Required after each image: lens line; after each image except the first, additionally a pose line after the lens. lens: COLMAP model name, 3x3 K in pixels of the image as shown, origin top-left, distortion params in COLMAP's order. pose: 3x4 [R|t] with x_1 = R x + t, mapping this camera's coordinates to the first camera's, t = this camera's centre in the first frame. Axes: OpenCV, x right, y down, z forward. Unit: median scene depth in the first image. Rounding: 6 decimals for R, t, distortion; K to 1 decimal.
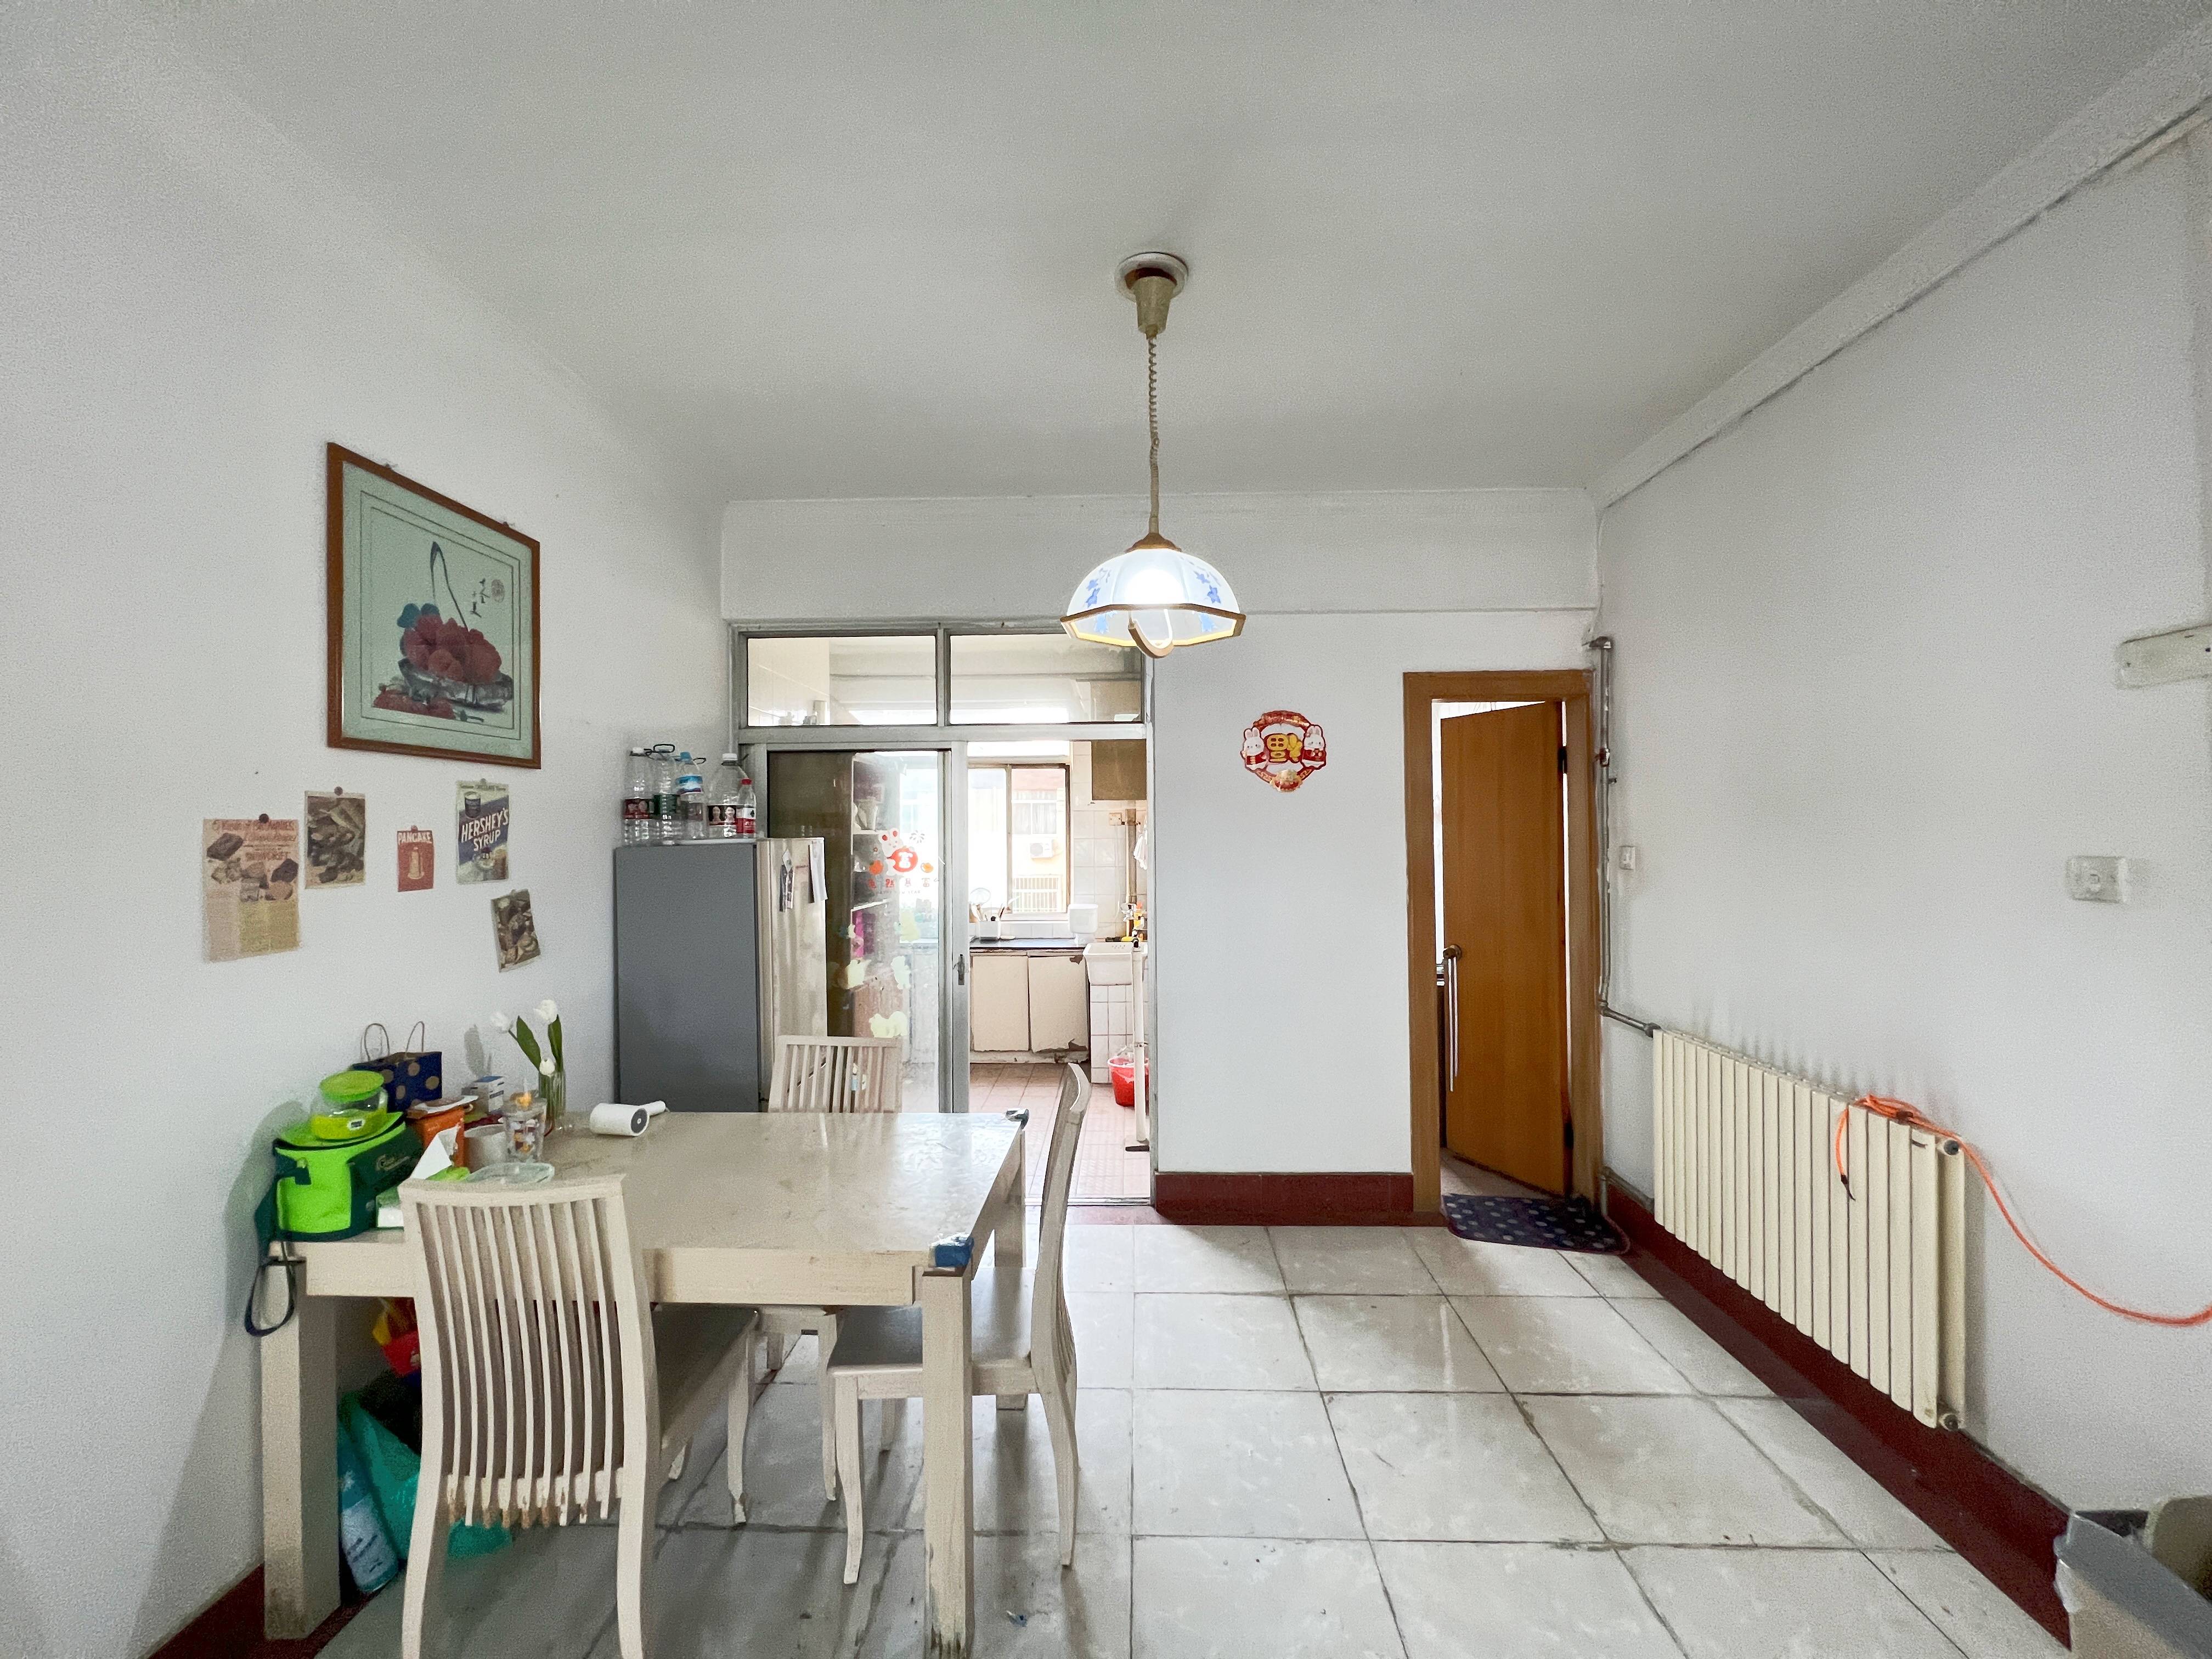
lens RADIAL K [[883.7, 0, 1110.5], [0, 883.7, 835.2], [0, 0, 1]] dist [0.001729, 0.001150]
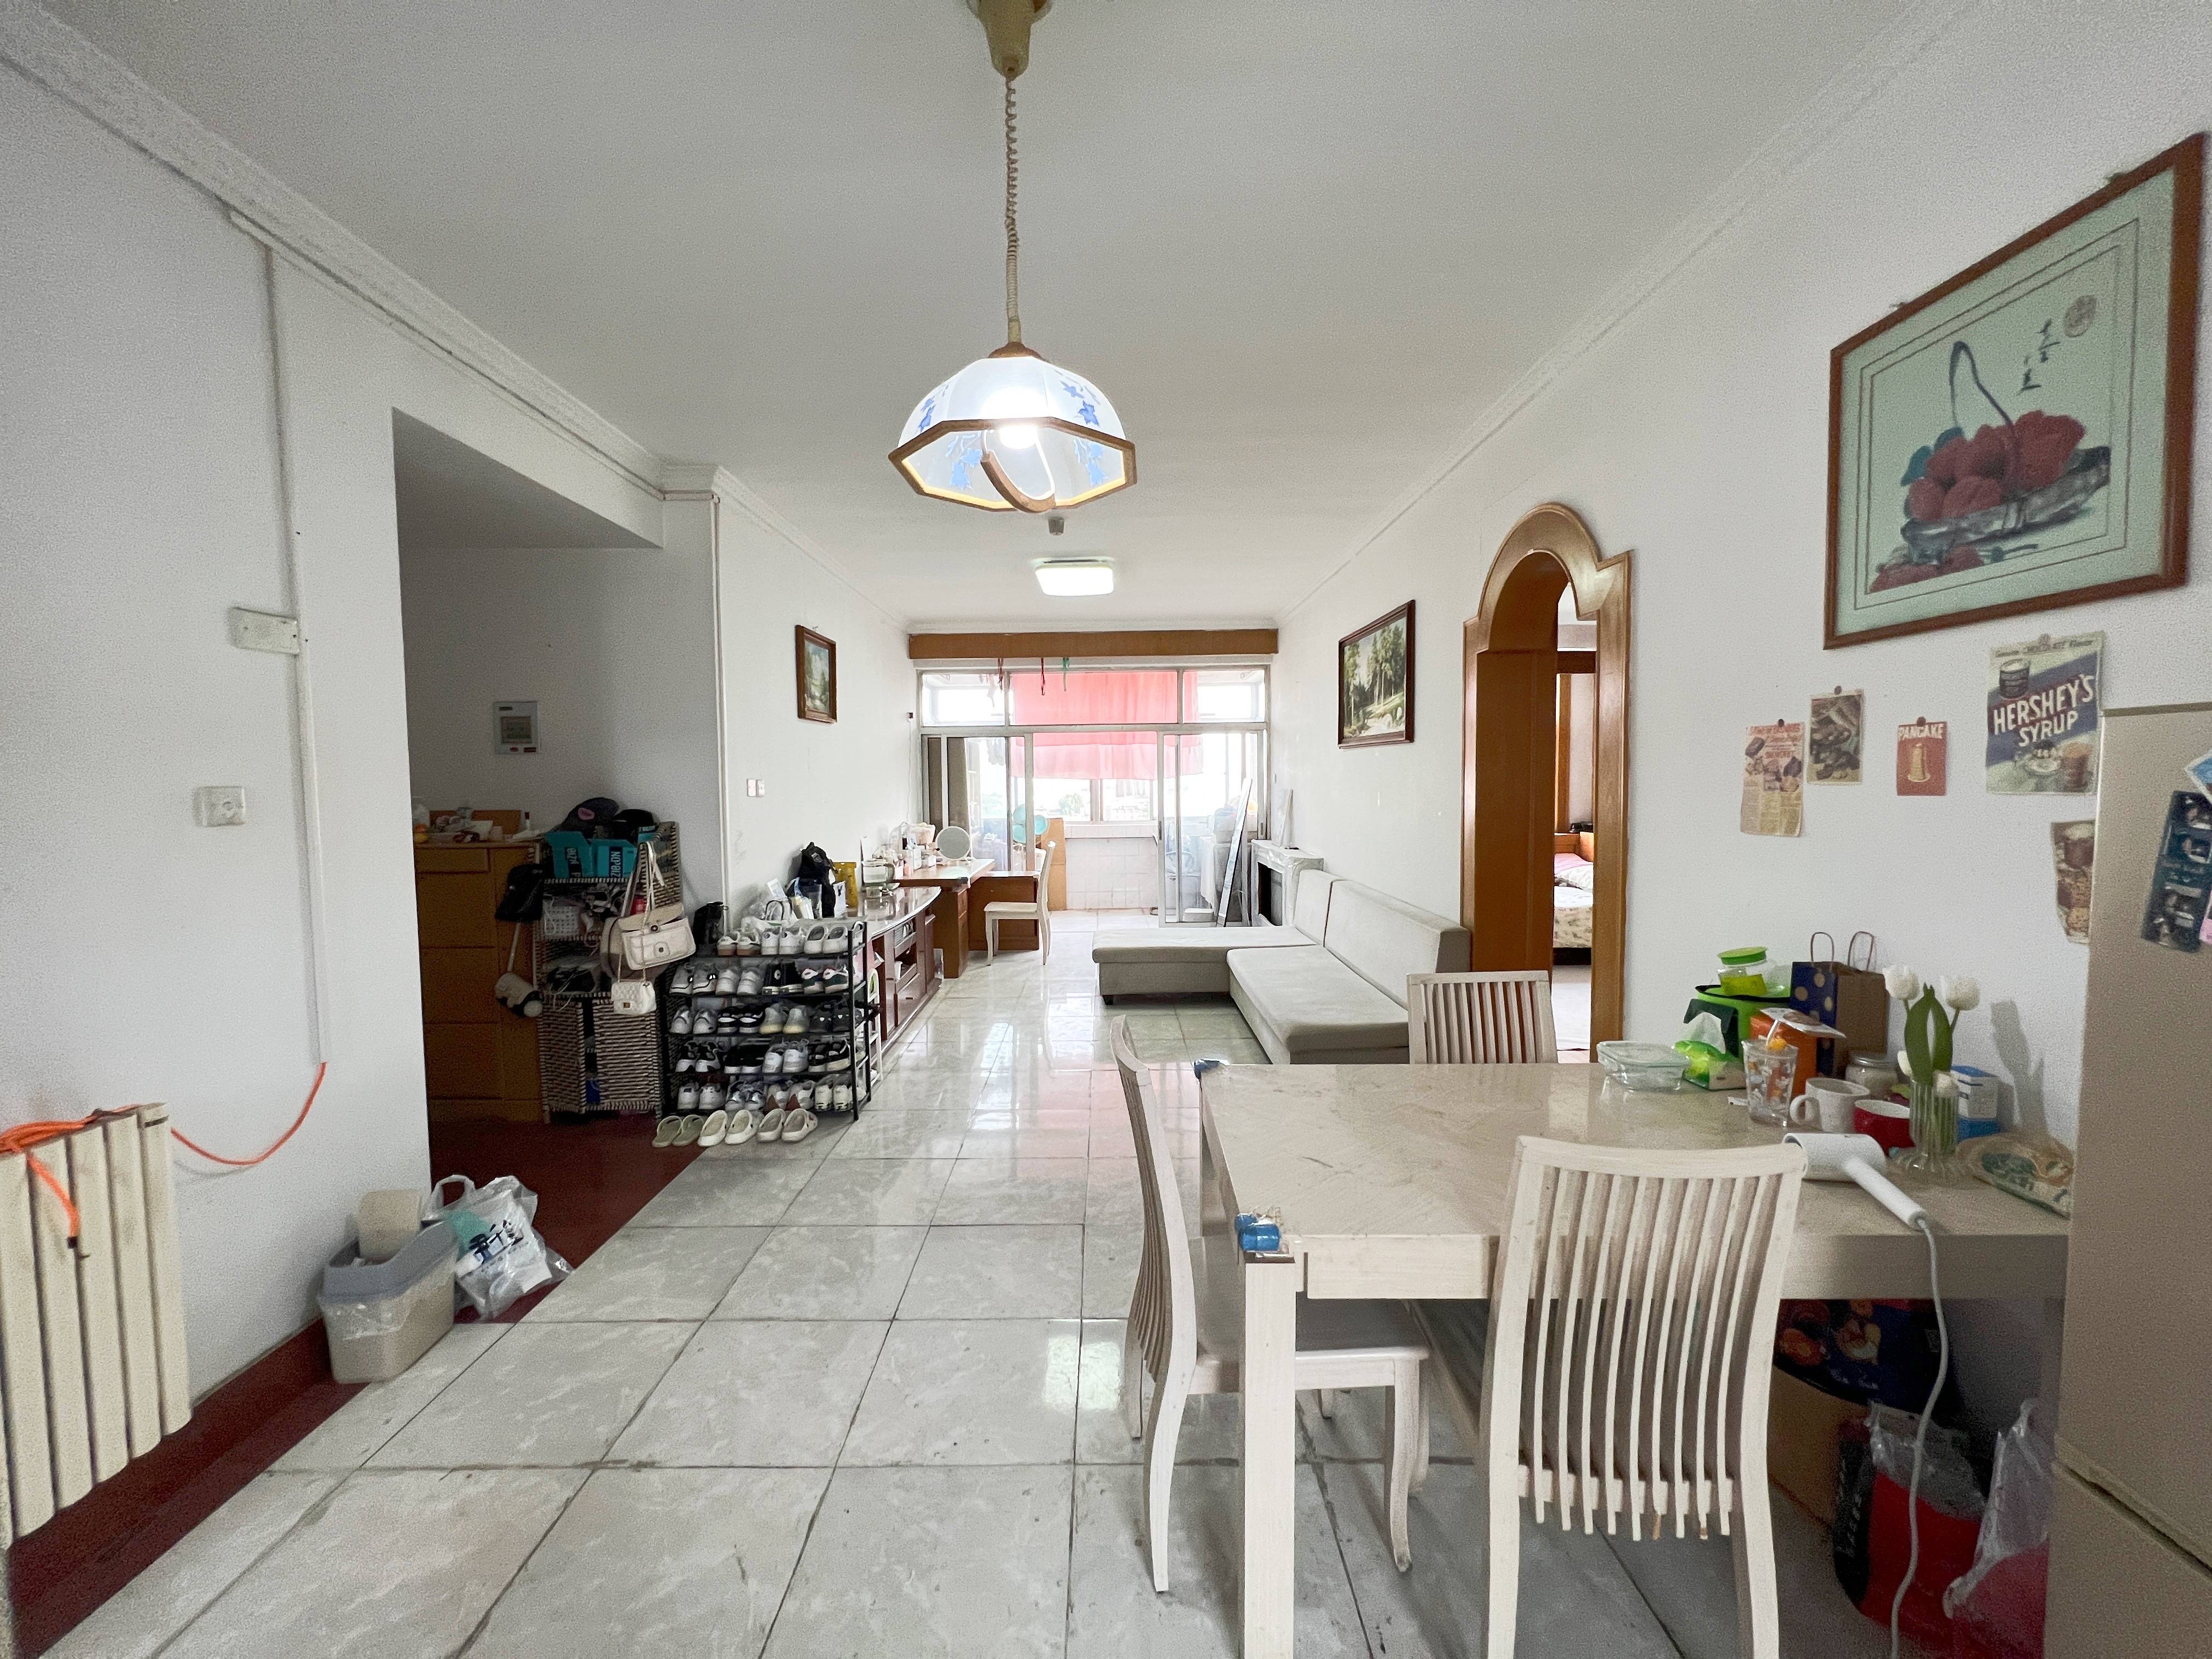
lens RADIAL K [[883.7, 0, 1100.2], [0, 883.7, 822.0], [0, 0, 1]] dist [0.001729, 0.001150]
pose [[-0.999423, 0.022497, -0.025446, 0.004303], [0.021175, 0.998470, 0.051076, 0.028006], [0.026556, 0.050508, -0.998371, 1.787591]]
